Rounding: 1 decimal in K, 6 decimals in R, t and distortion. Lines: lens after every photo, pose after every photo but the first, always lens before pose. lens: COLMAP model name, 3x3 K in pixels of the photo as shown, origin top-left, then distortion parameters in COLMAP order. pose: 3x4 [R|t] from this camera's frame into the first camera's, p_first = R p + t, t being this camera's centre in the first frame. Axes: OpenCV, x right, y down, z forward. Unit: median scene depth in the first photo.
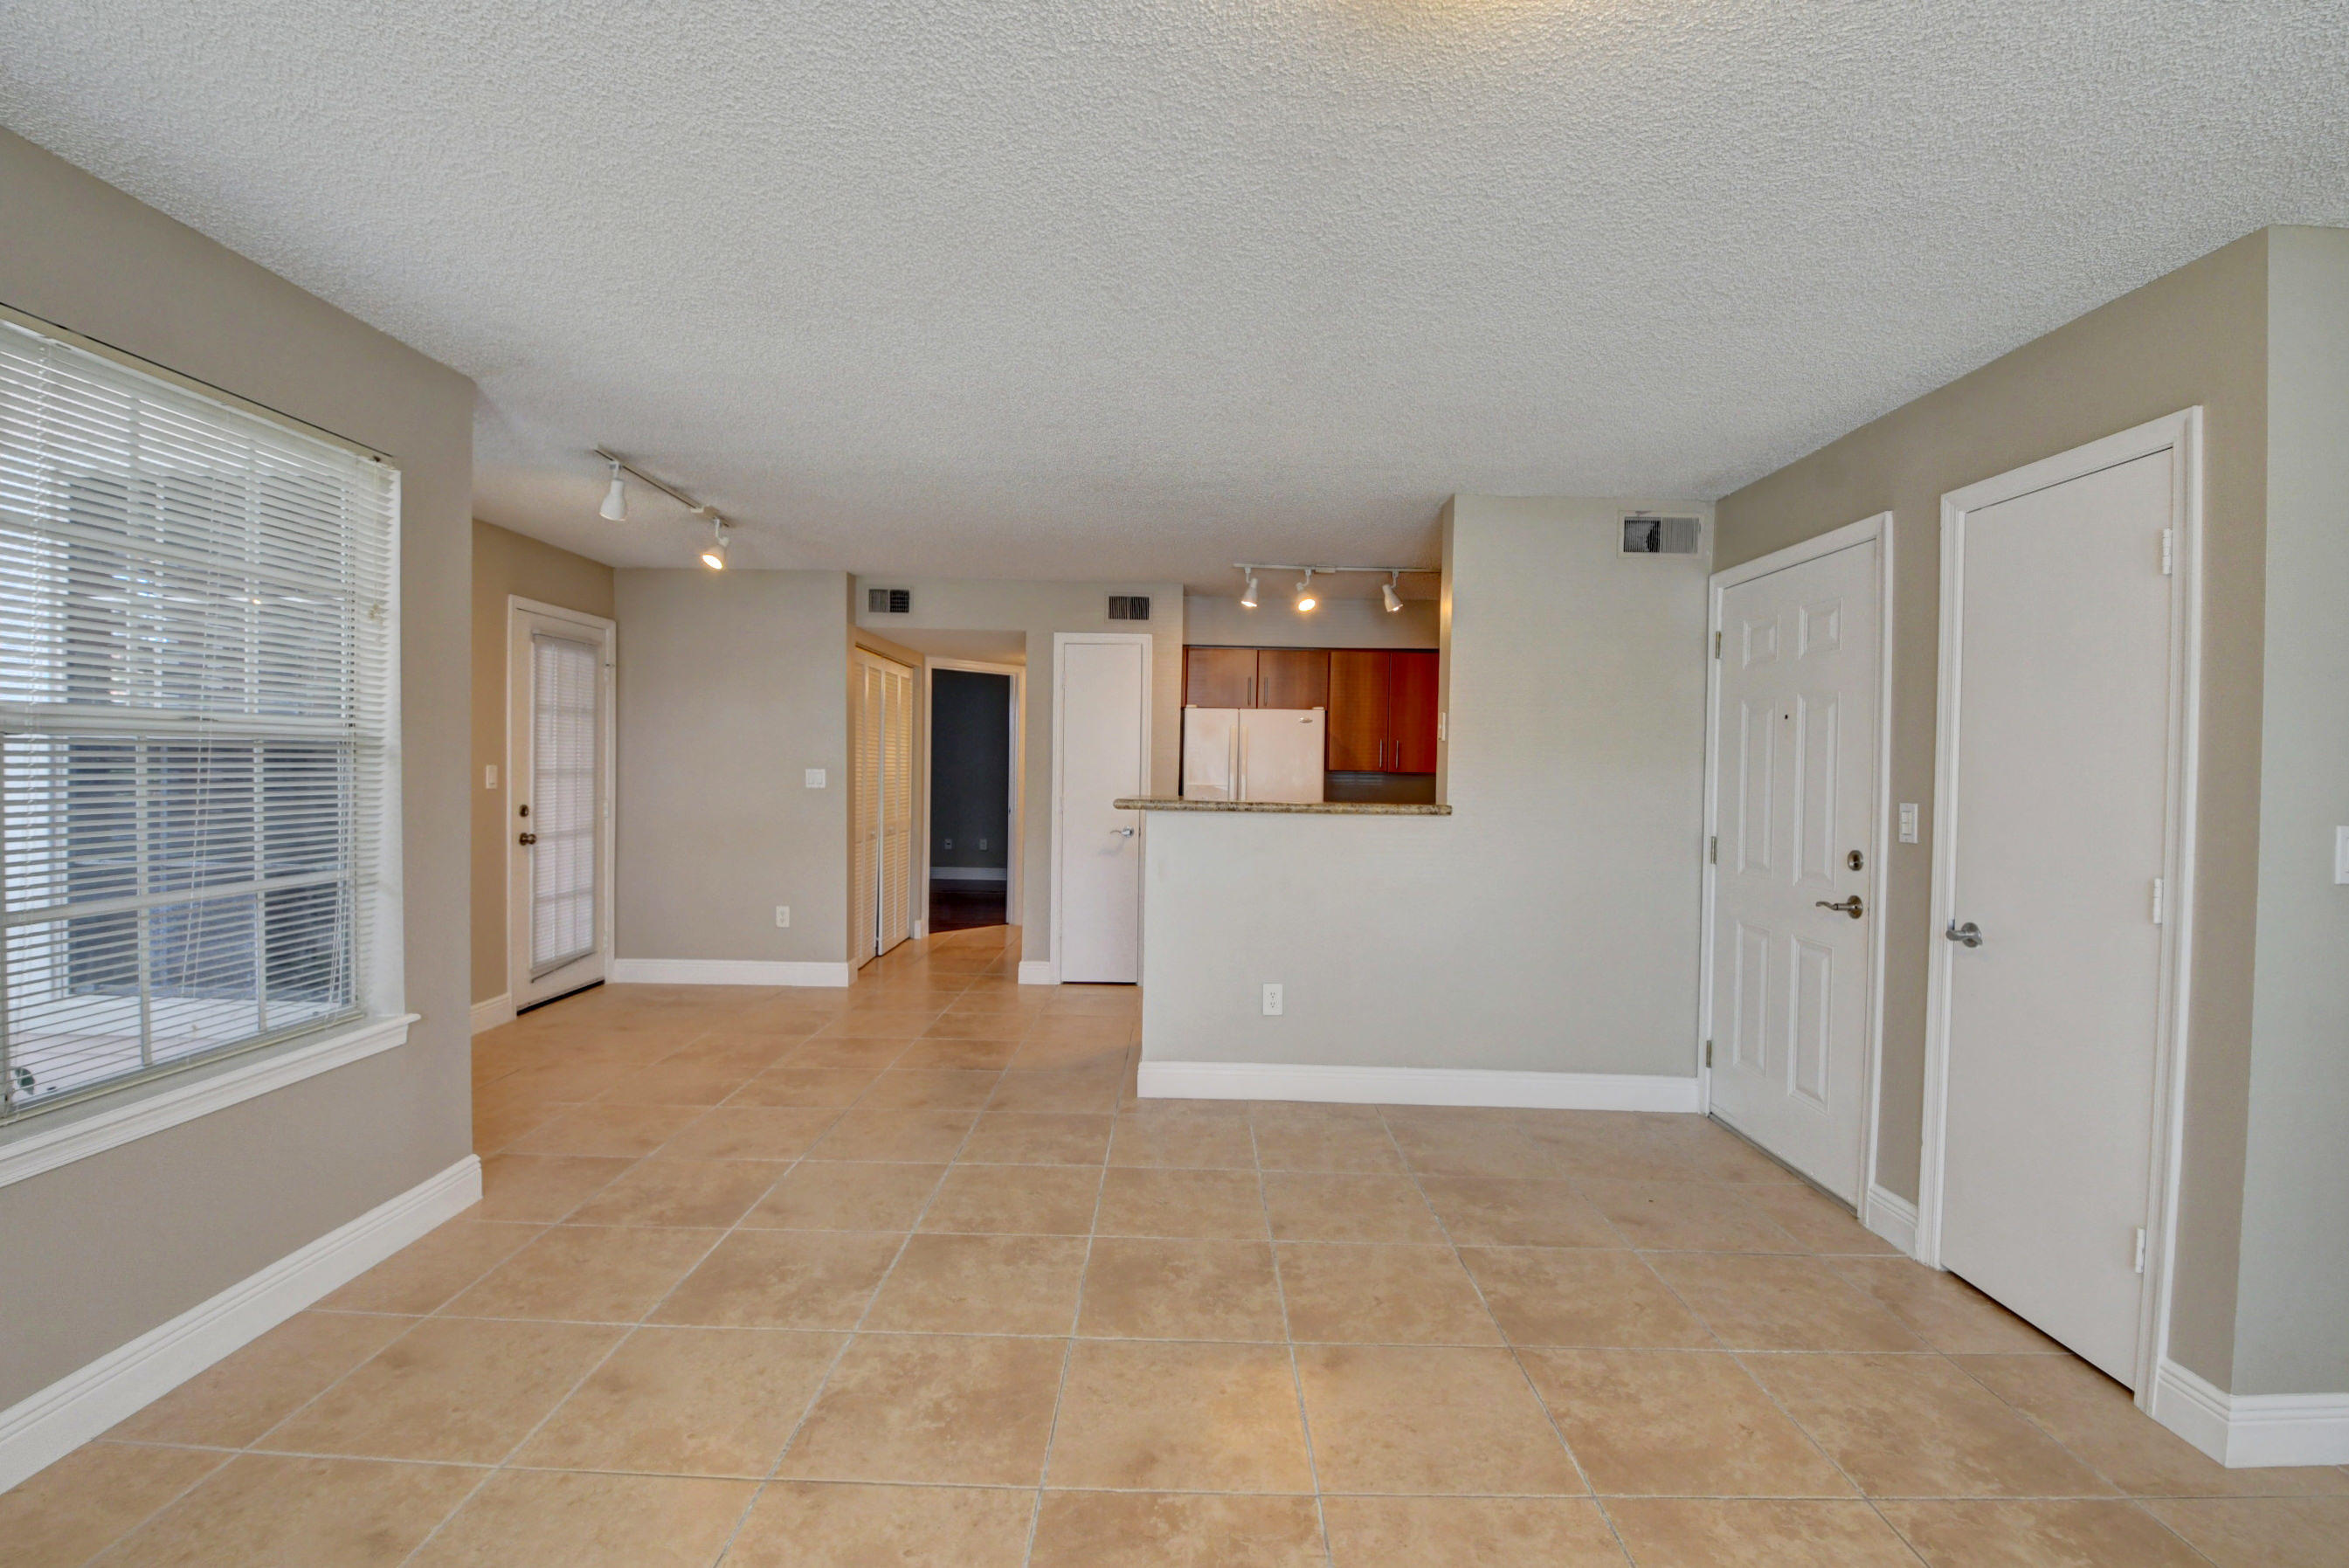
lens RADIAL K [[1038.3, 0, 1172.2], [0, 1038.3, 783.4], [0, 0, 1]] dist [0.006179, -0.021788]
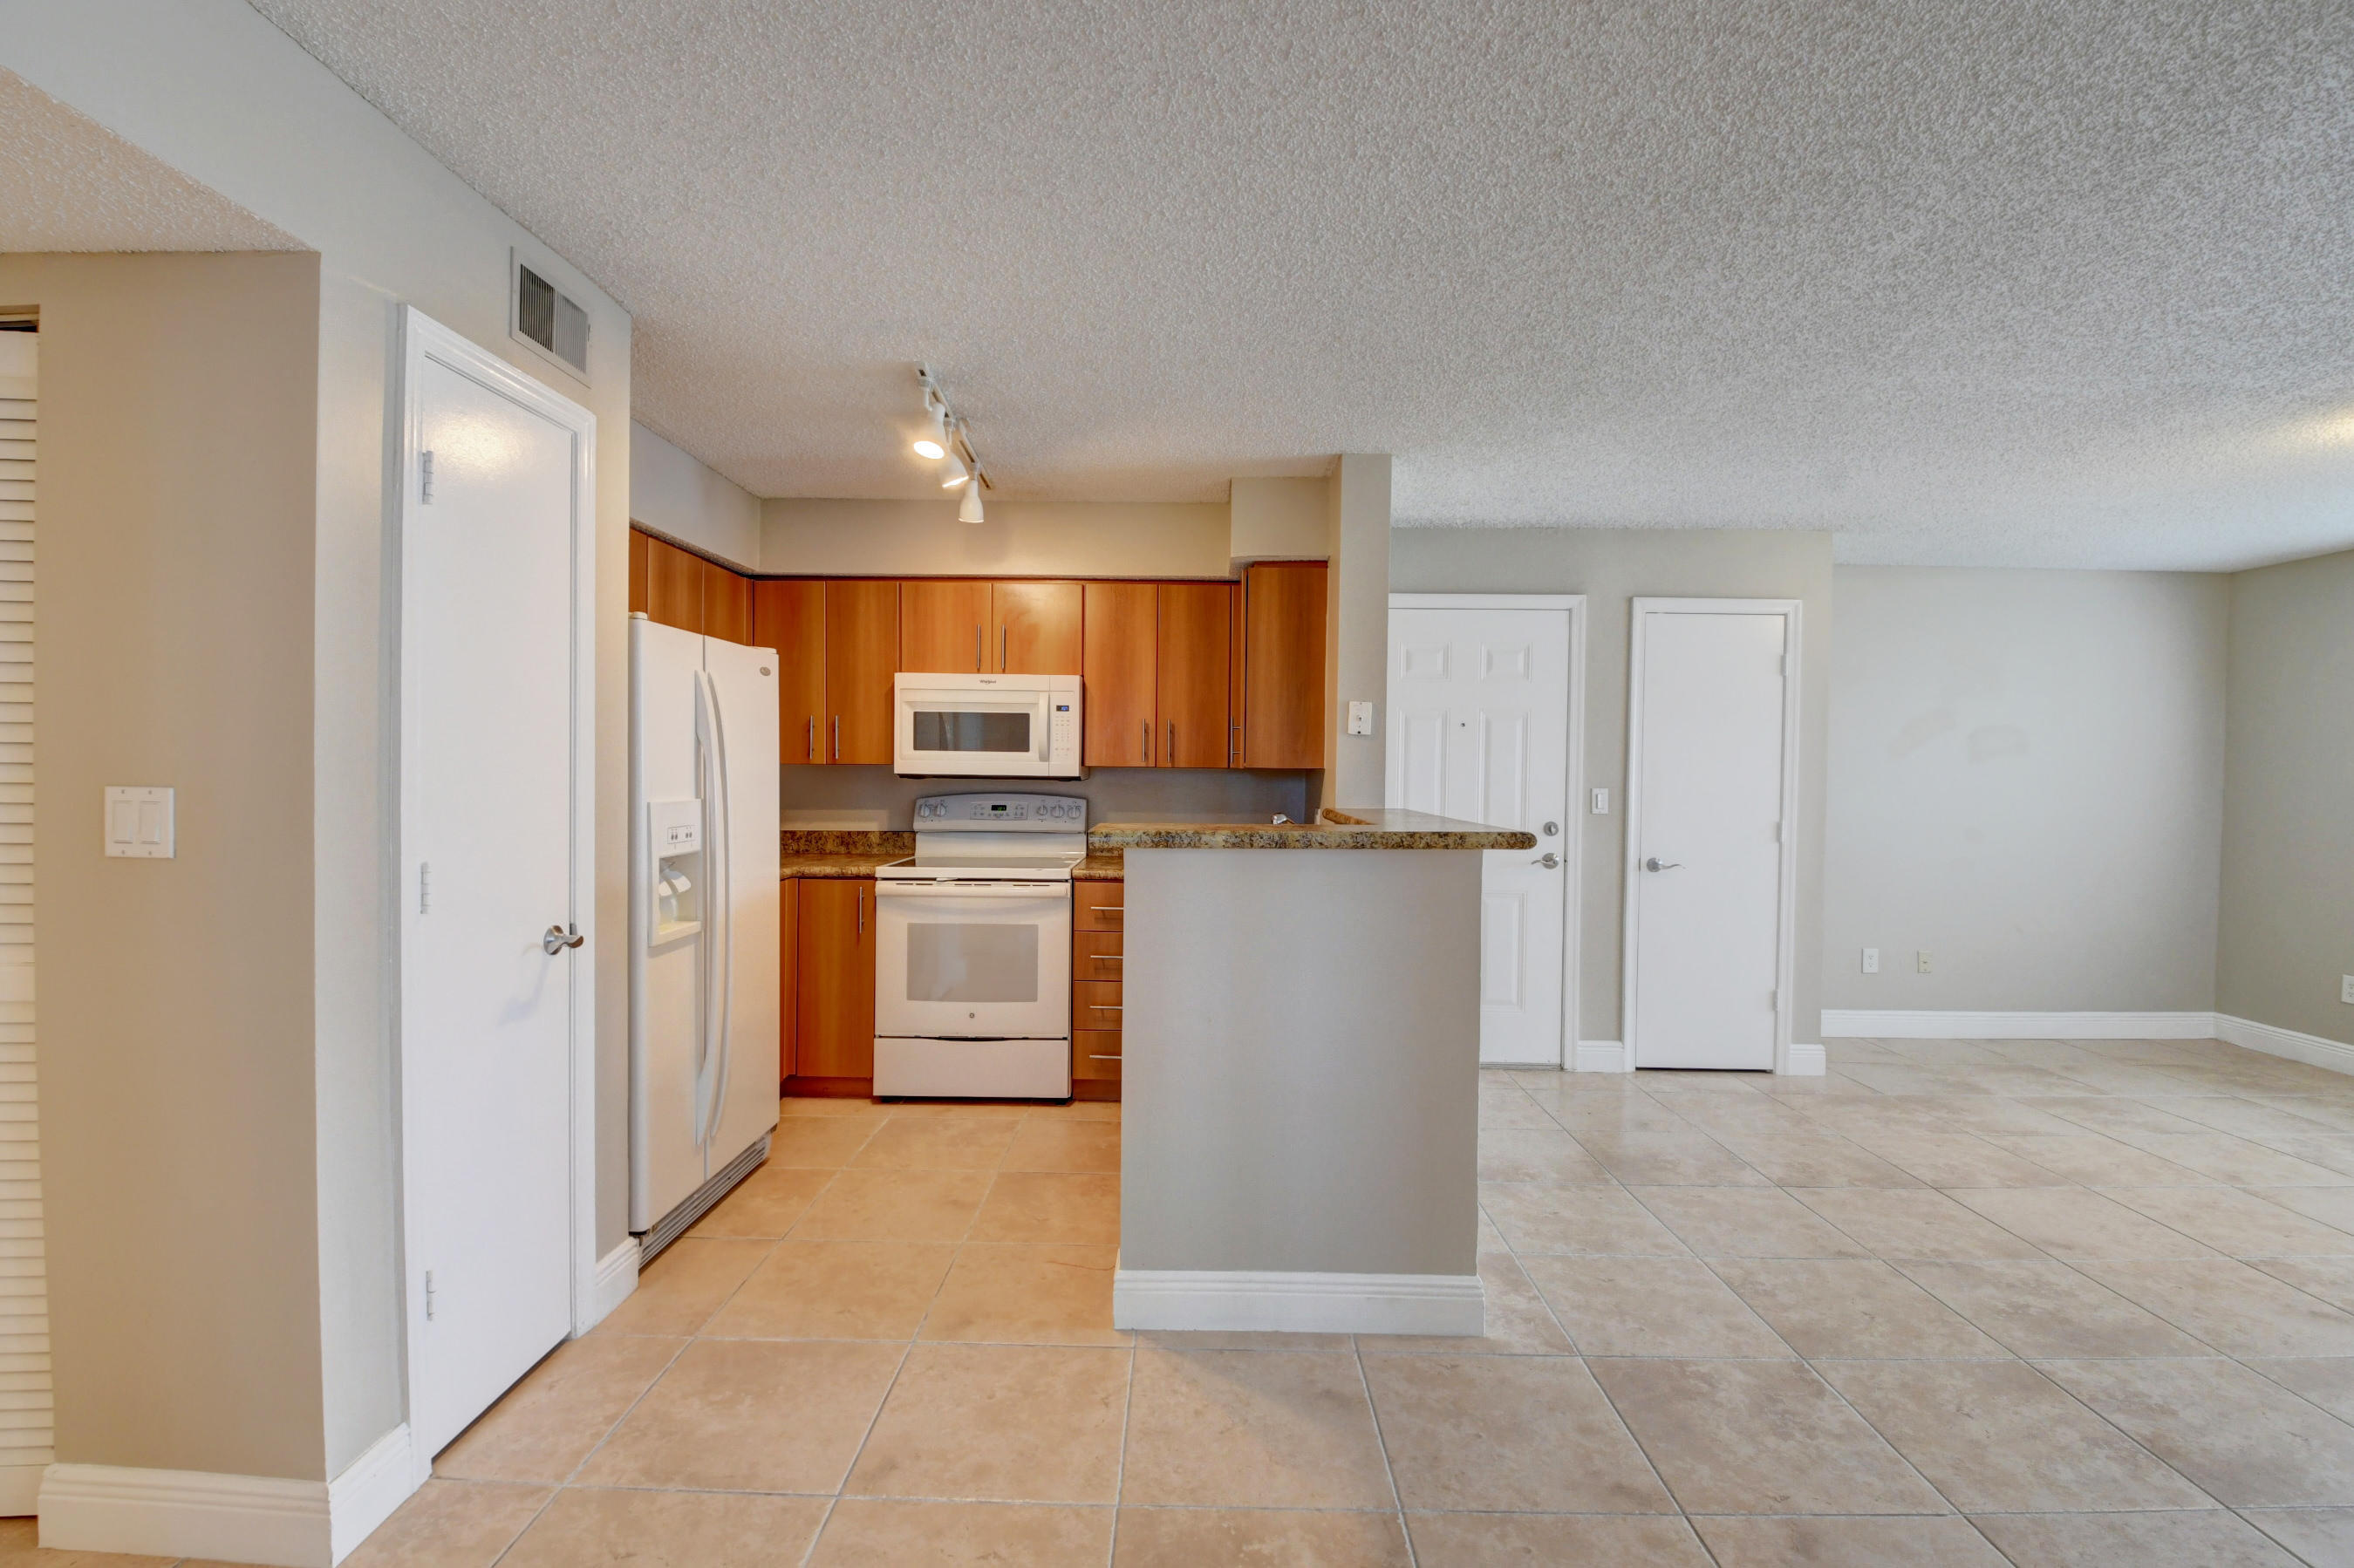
lens RADIAL K [[1036.0, 0, 1182.6], [0, 1036.0, 783.6], [0, 0, 1]] dist [0.001877, -0.016990]
pose [[0.002071, -0.033808, 0.999426, -0.539551], [0.002108, 0.999426, 0.033804, -0.026934], [-0.999996, 0.002037, 0.002141, 1.034662]]
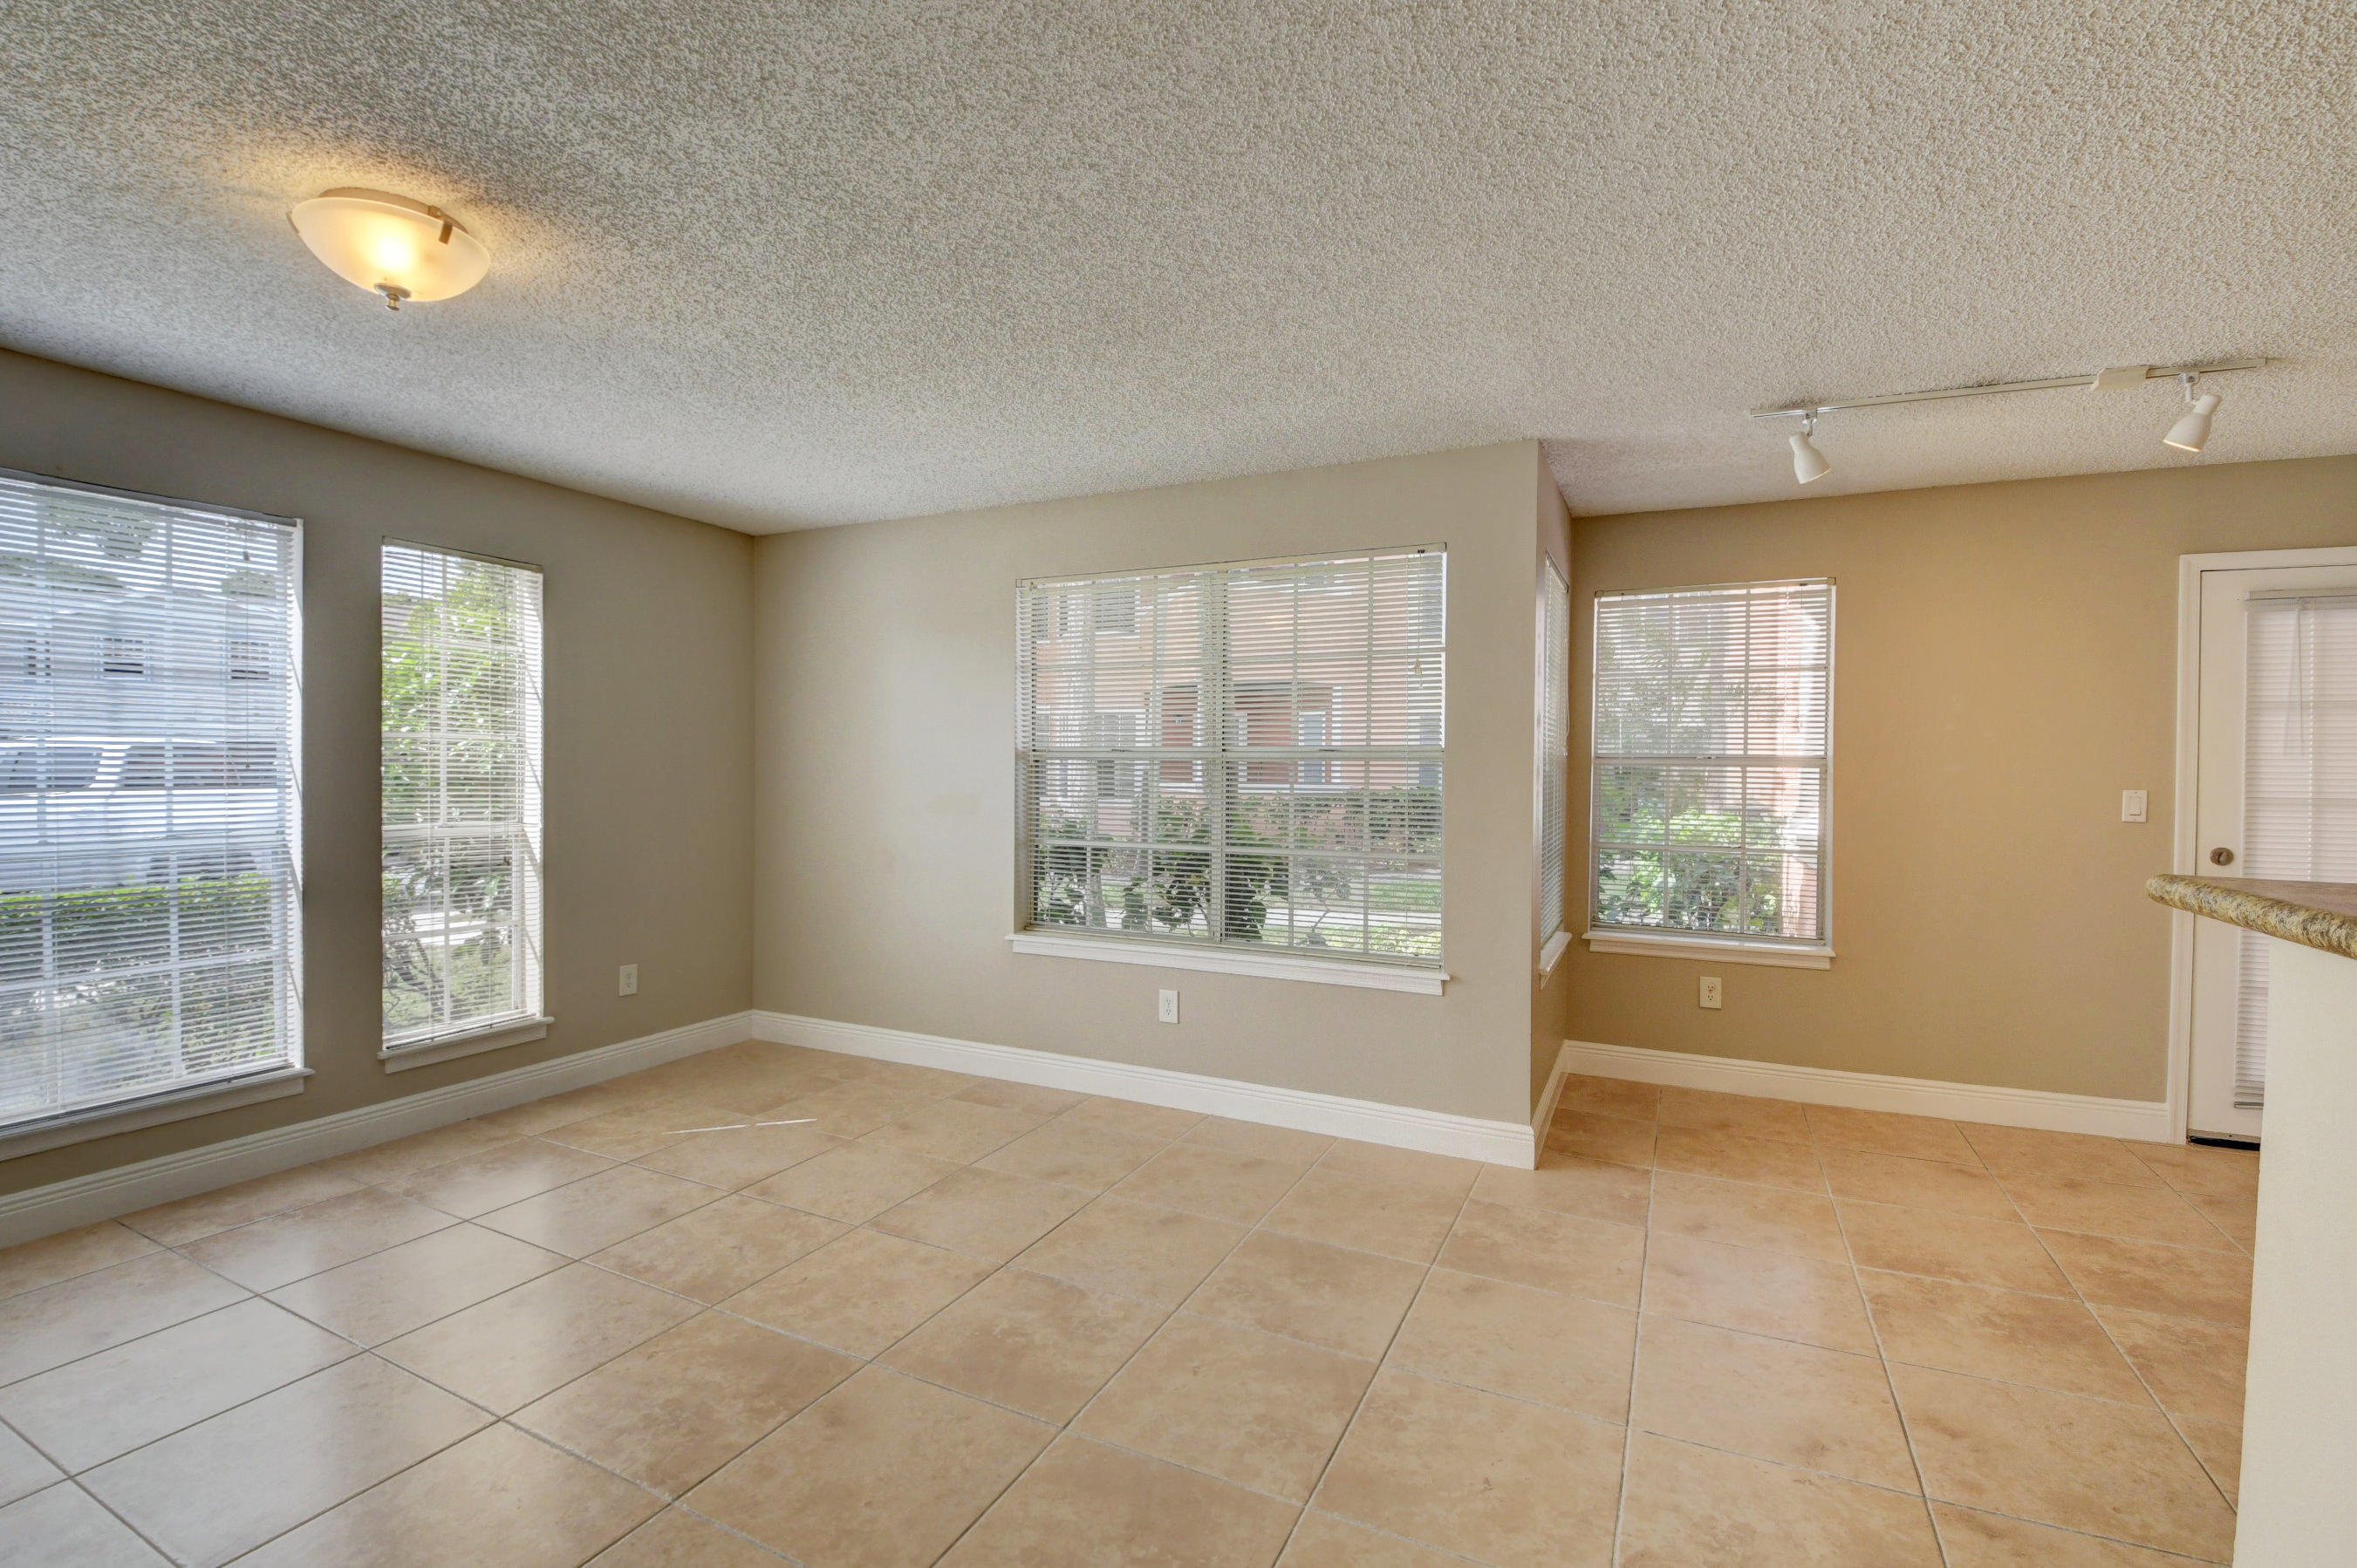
lens RADIAL K [[1041.7, 0, 1176.2], [0, 1041.7, 783.4], [0, 0, 1]] dist [0.006179, -0.021788]
pose [[-0.429185, -0.007101, -0.903189, 0.335962], [-0.030941, 0.999498, 0.006845, -0.005833], [0.902687, 0.030883, -0.429189, 0.742546]]
